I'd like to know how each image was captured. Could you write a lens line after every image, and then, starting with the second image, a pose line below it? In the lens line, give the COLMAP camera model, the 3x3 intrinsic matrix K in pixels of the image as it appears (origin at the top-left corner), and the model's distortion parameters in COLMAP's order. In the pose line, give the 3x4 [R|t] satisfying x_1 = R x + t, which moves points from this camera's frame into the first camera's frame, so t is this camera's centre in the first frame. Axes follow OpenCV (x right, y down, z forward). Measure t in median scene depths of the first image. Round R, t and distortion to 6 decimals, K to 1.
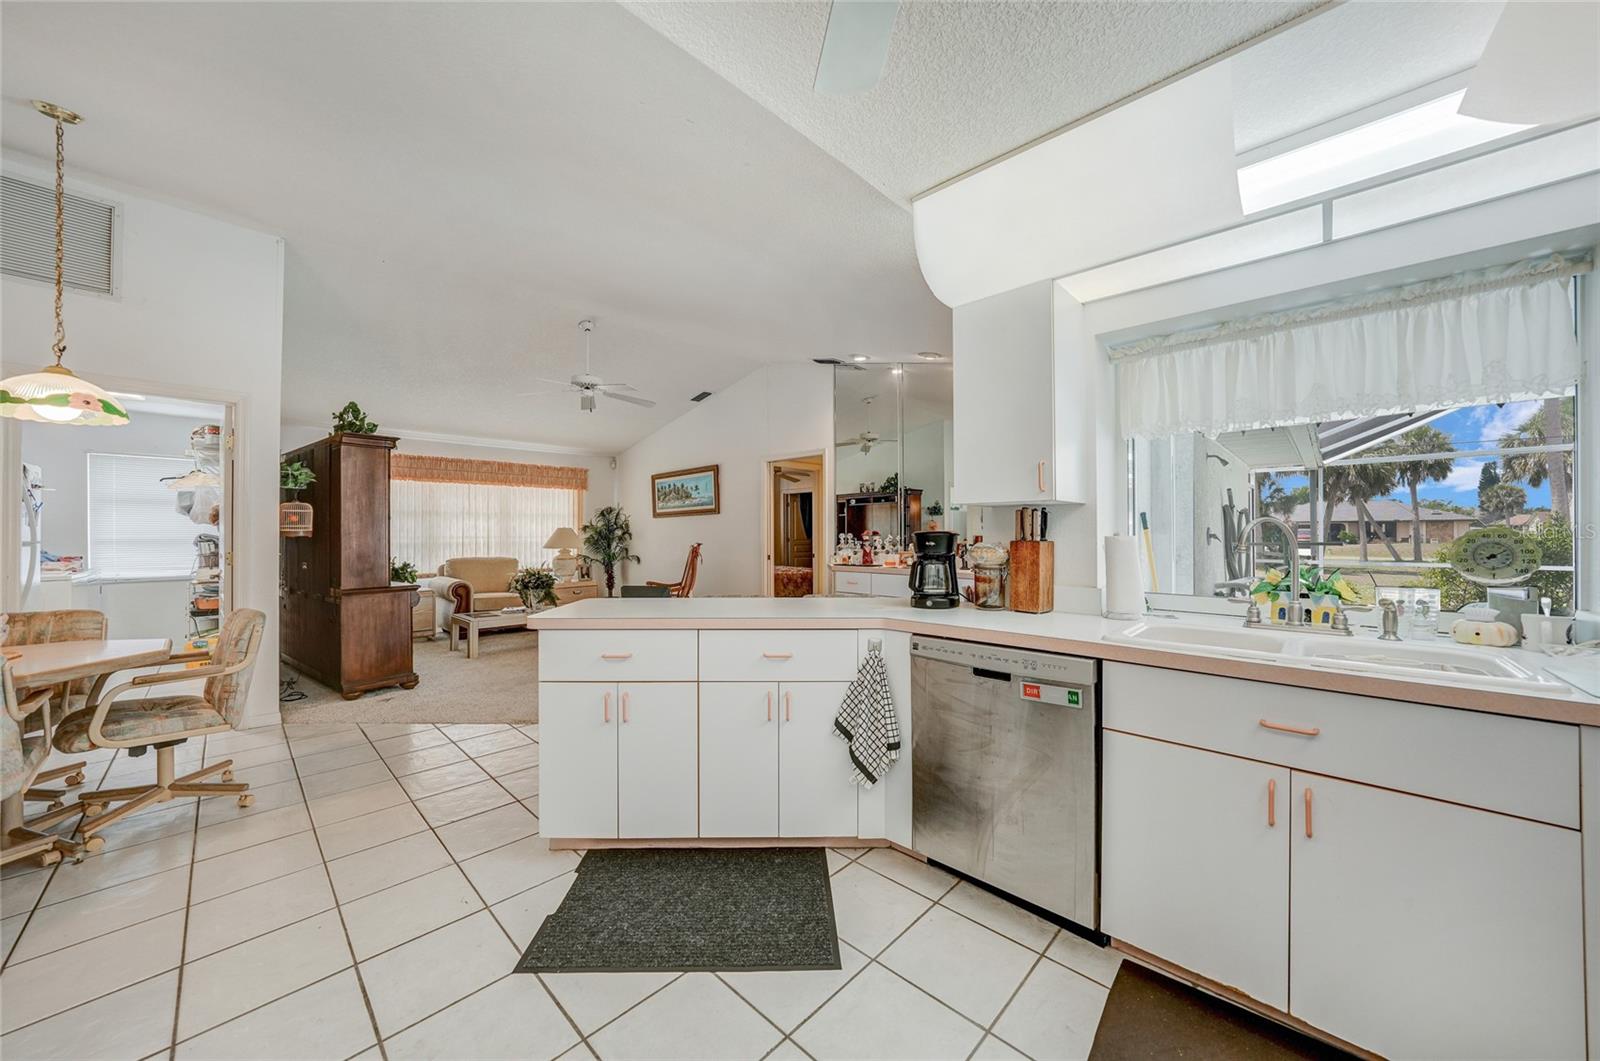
lens RADIAL K [[562.5, 0, 799.7], [0, 562.5, 528.0], [0, 0, 1]] dist [-0.022818, 0.006285]
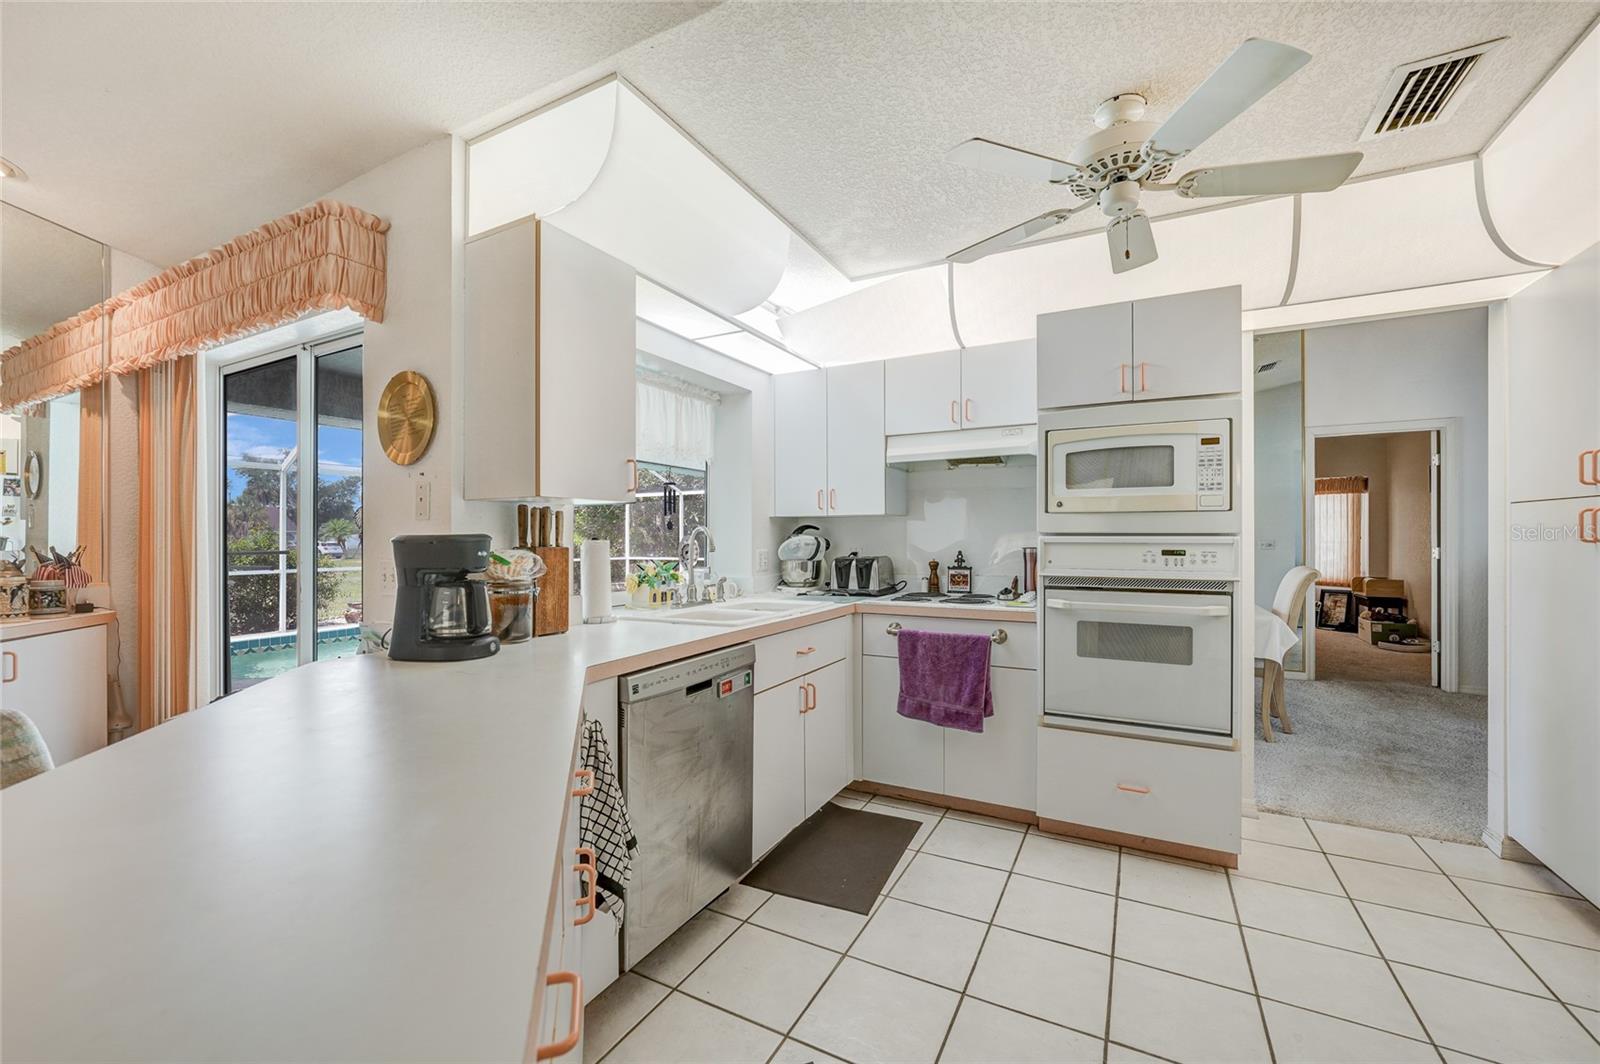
lens RADIAL K [[636.8, 0, 799.6], [0, 636.8, 537.2], [0, 0, 1]] dist [-0.000694, -0.000014]
pose [[-0.277662, 0.004493, 0.960668, -0.712415], [-0.004453, 0.999972, -0.005964, 0.017074], [-0.960668, -0.005933, -0.277635, 1.116143]]
